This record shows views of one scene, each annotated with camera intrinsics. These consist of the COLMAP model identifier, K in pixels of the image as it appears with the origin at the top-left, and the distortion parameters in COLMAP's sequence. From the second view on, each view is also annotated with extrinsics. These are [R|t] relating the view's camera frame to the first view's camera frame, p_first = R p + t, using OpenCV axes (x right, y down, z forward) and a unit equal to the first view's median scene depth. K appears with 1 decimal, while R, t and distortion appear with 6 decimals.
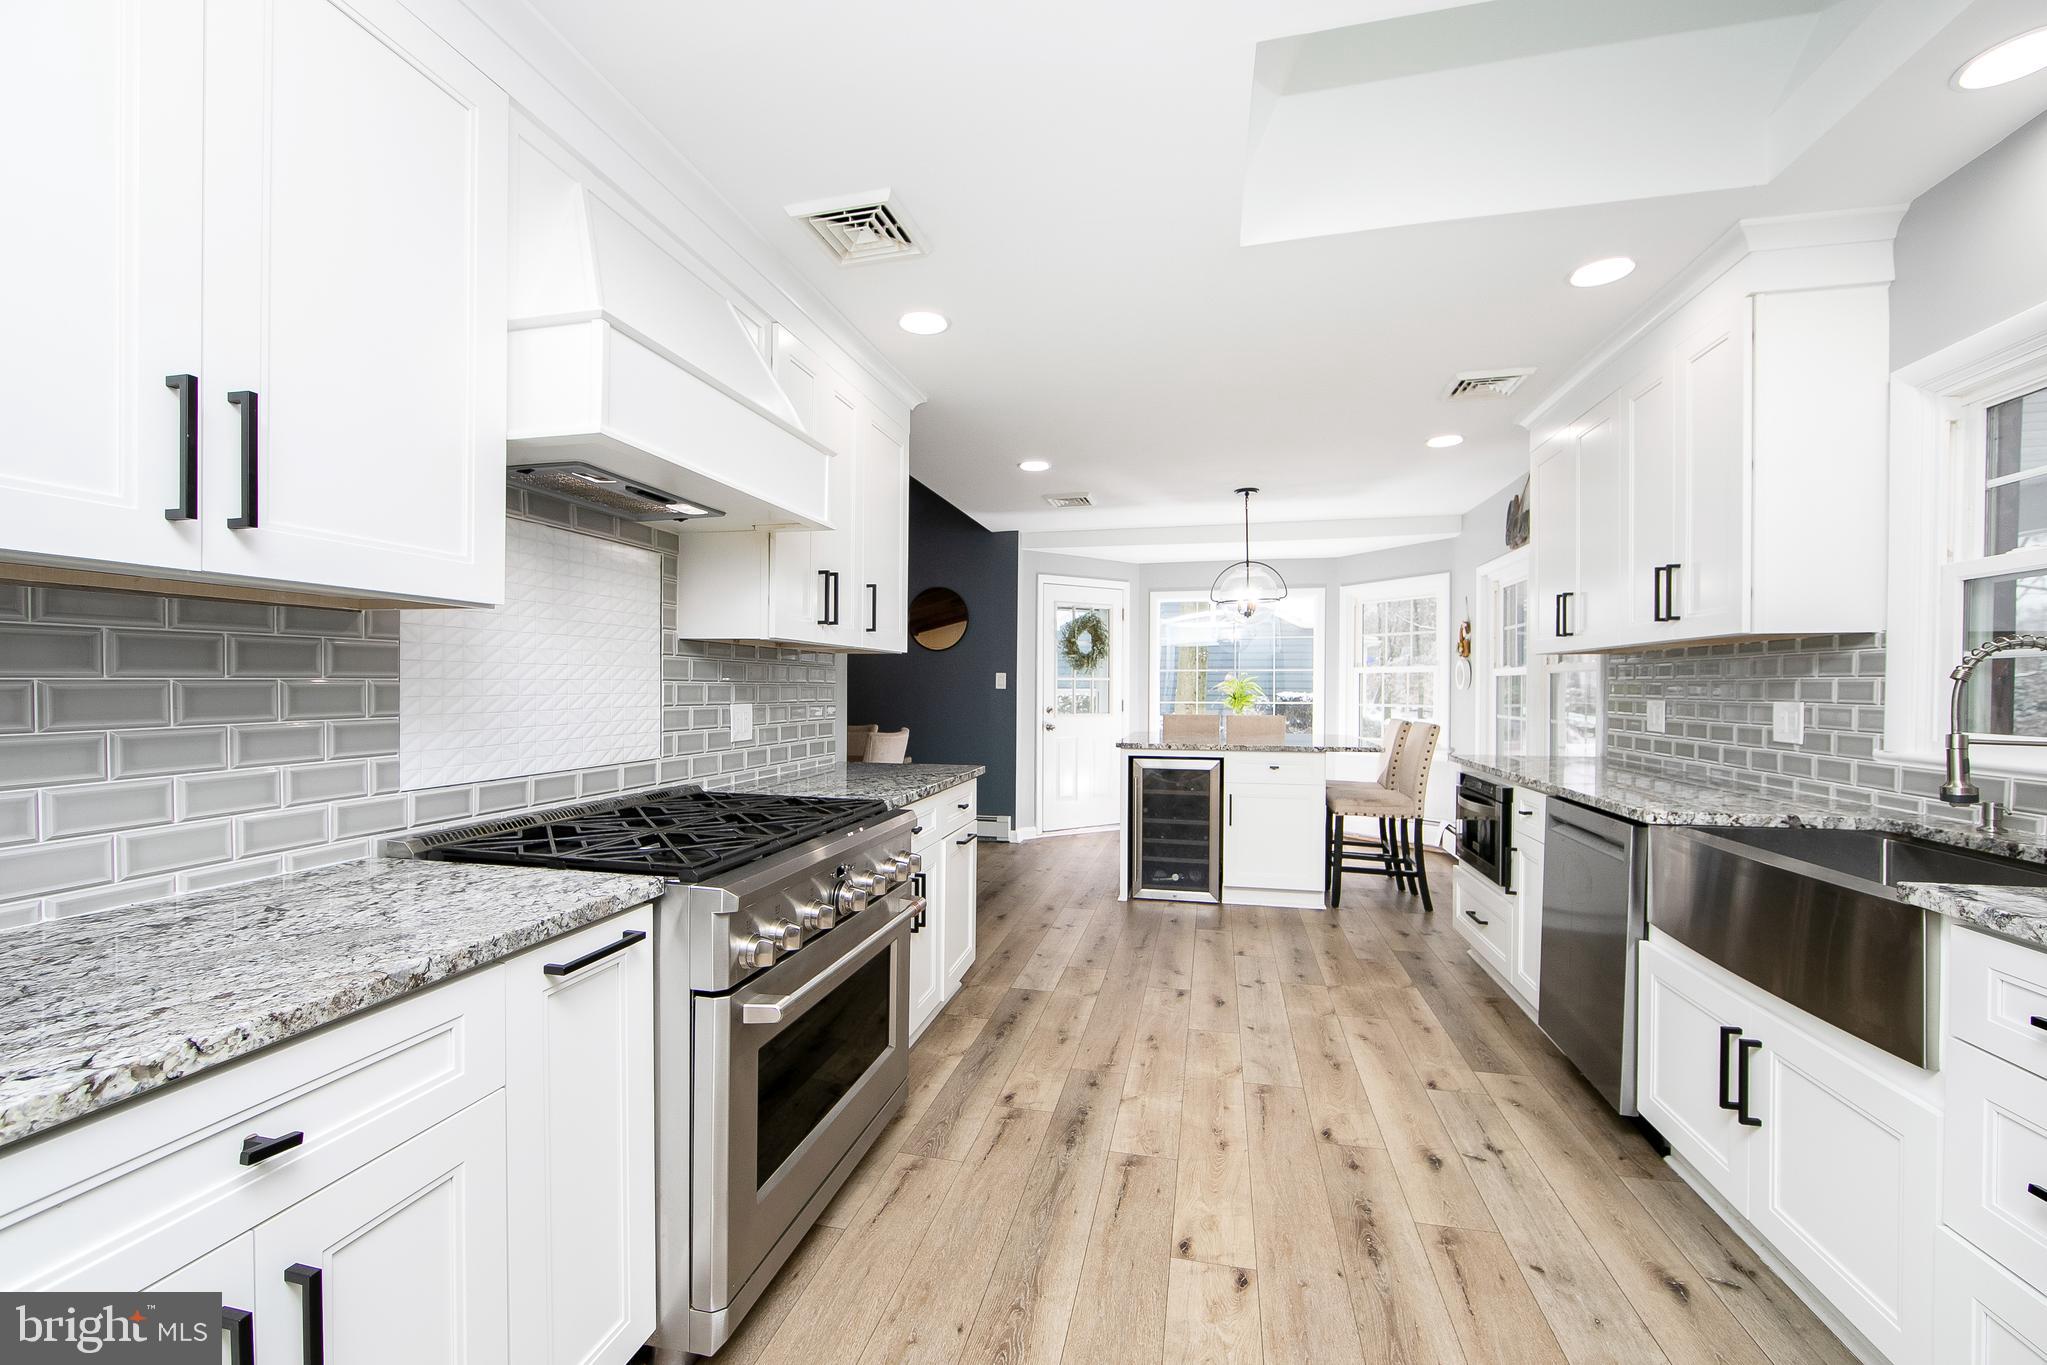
lens RADIAL K [[825.7, 0, 1023.5], [0, 825.7, 682.5], [0, 0, 1]] dist [-0.001126, 0.000764]
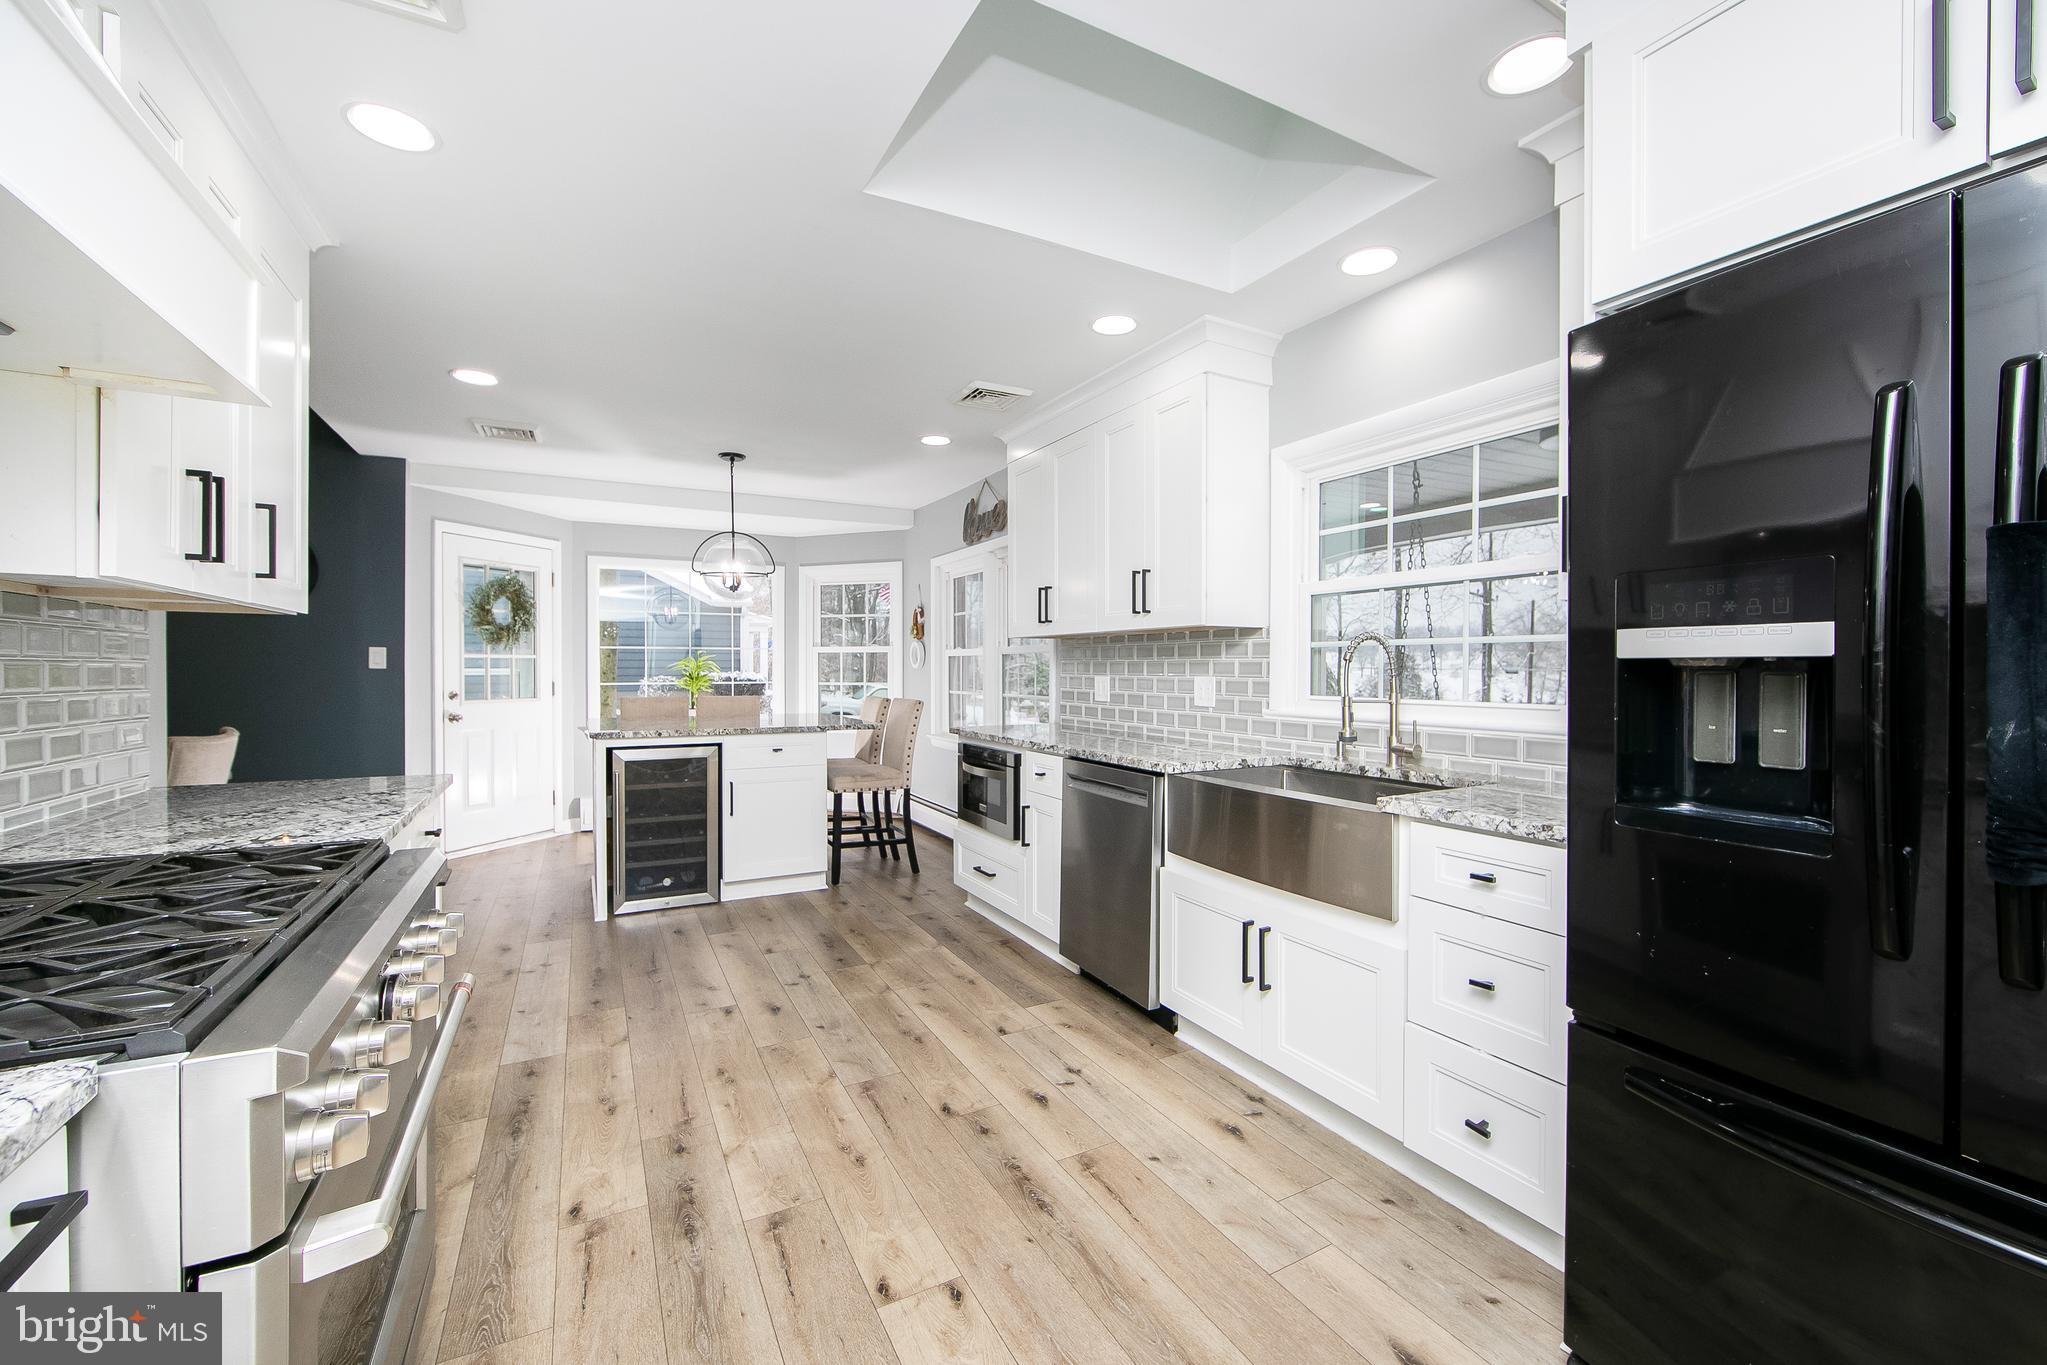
lens RADIAL K [[824.4, 0, 1024.4], [0, 824.4, 668.7], [0, 0, 1]] dist [-0.002562, 0.000295]
pose [[0.753149, -0.001747, 0.657847, -0.157524], [-0.003347, 0.999973, 0.006487, 0.002007], [-0.657841, -0.007088, 0.753124, 0.131850]]
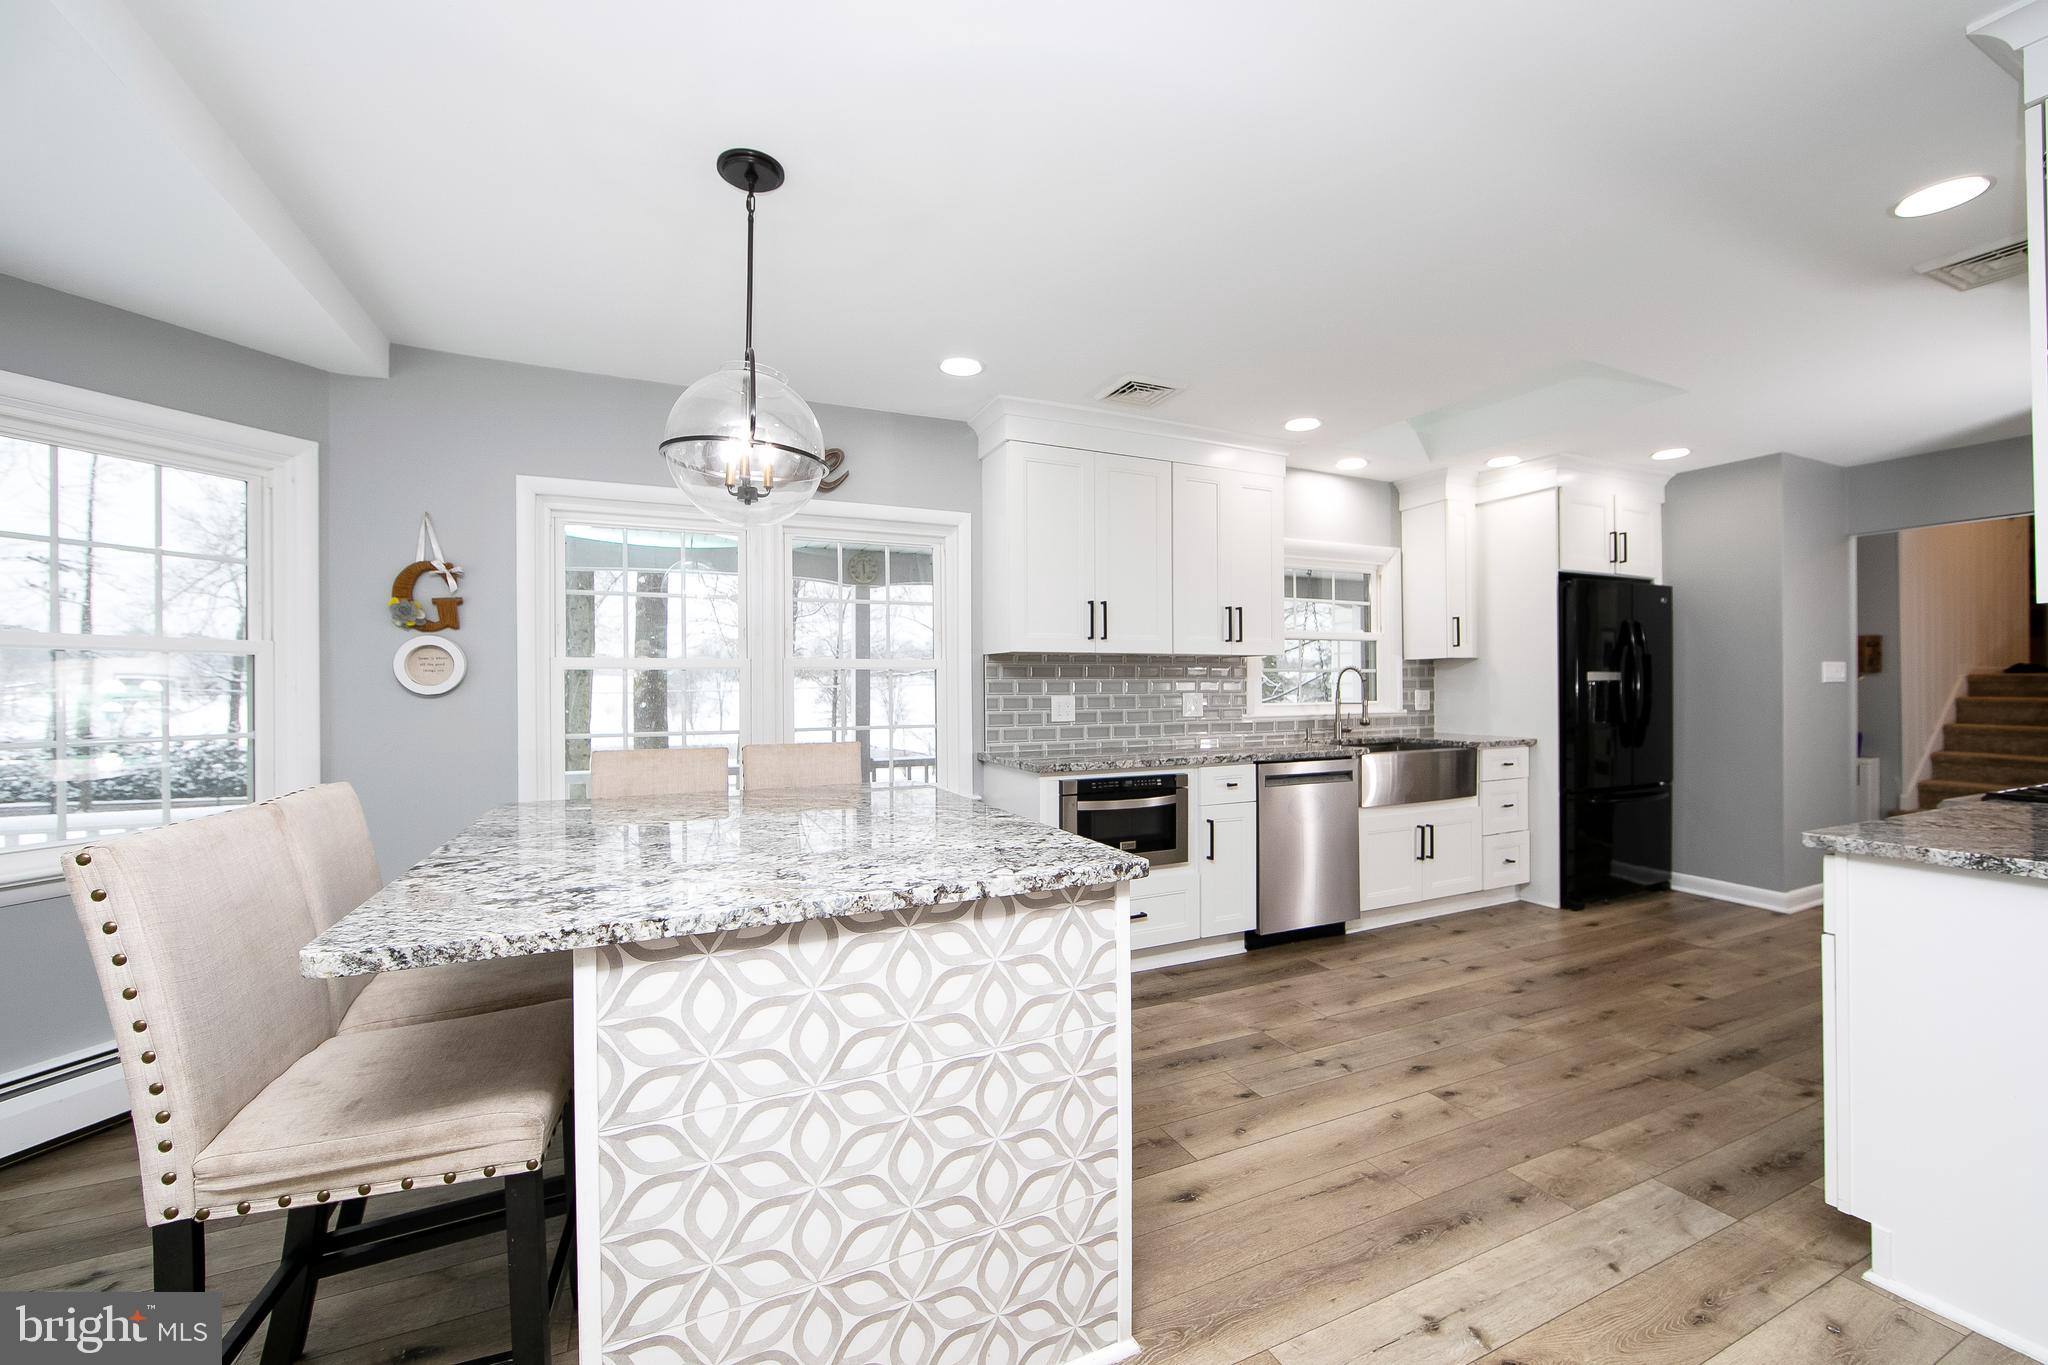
lens RADIAL K [[826.1, 0, 1024.0], [0, 826.1, 682.5], [0, 0, 1]] dist [-0.001126, 0.000764]
pose [[-0.623163, 0.003262, 0.782085, -0.163053], [0.000047, 0.999991, -0.004133, 0.007005], [-0.782092, -0.002539, -0.623158, 1.843158]]
